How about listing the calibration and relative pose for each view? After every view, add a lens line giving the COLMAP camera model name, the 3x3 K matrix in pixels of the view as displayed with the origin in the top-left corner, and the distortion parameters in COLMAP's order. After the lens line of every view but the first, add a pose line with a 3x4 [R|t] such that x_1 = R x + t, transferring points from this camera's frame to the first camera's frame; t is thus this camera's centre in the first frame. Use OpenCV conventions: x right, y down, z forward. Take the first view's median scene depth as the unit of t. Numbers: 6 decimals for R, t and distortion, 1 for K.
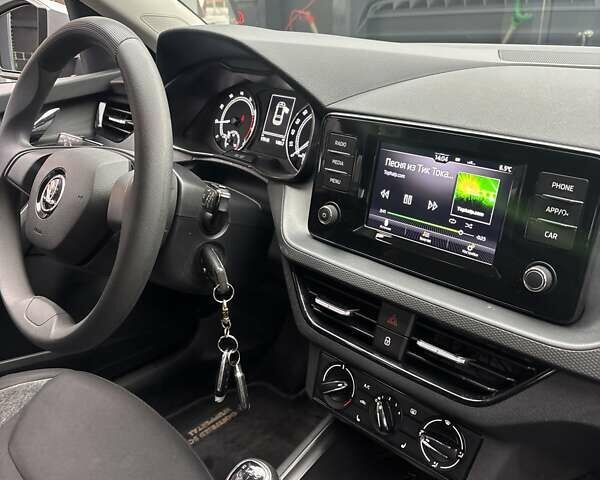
lens RADIAL K [[599.1, 0, 297.8], [0, 599.1, 242.9], [0, 0, 1]] dist [0.125727, -0.261376]
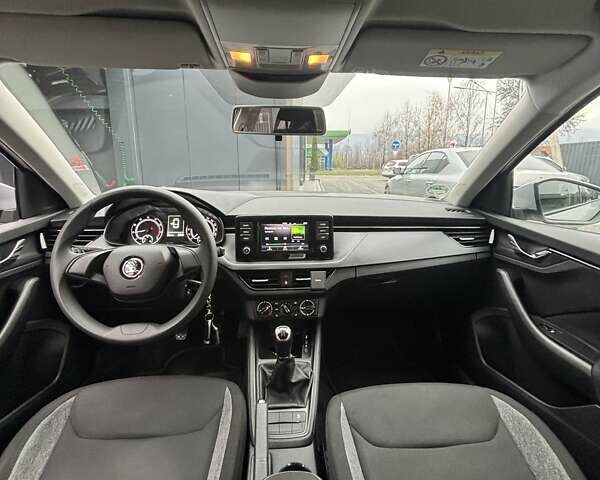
lens RADIAL K [[318.3, 0, 301.5], [0, 318.3, 240.6], [0, 0, 1]] dist [0.017667, -0.001062]
pose [[0.635890, -0.161733, 0.754643, -0.834419], [0.277170, 0.960421, -0.027718, 0.018187], [-0.720292, 0.226790, 0.655550, -0.155670]]
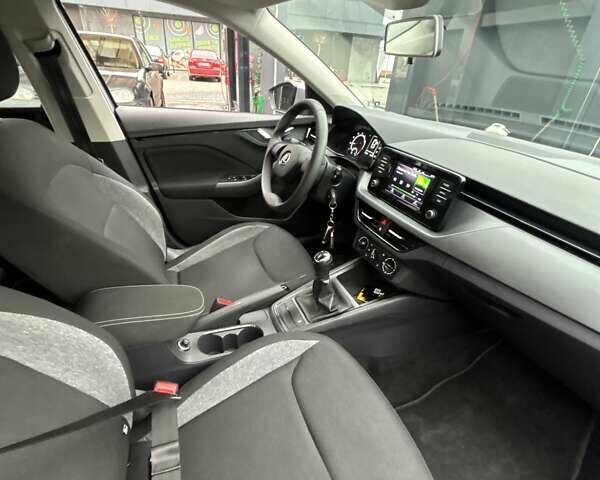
lens RADIAL K [[318.3, 0, 301.5], [0, 318.3, 240.6], [0, 0, 1]] dist [0.017667, -0.001062]
pose [[0.931952, 0.248955, -0.263604, 0.176133], [-0.219762, 0.966103, 0.135462, 0.076644], [0.288393, -0.068314, 0.955072, -0.483048]]
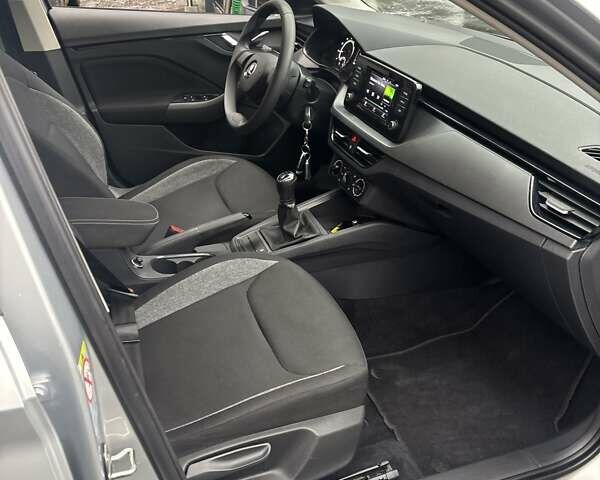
lens RADIAL K [[599.1, 0, 297.8], [0, 599.1, 242.9], [0, 0, 1]] dist [0.125727, -0.261376]
pose [[0.918847, 0.256466, -0.299910, 0.688770], [-0.219313, 0.963711, 0.152191, 0.180613], [0.328058, -0.074066, 0.941749, -1.308091]]
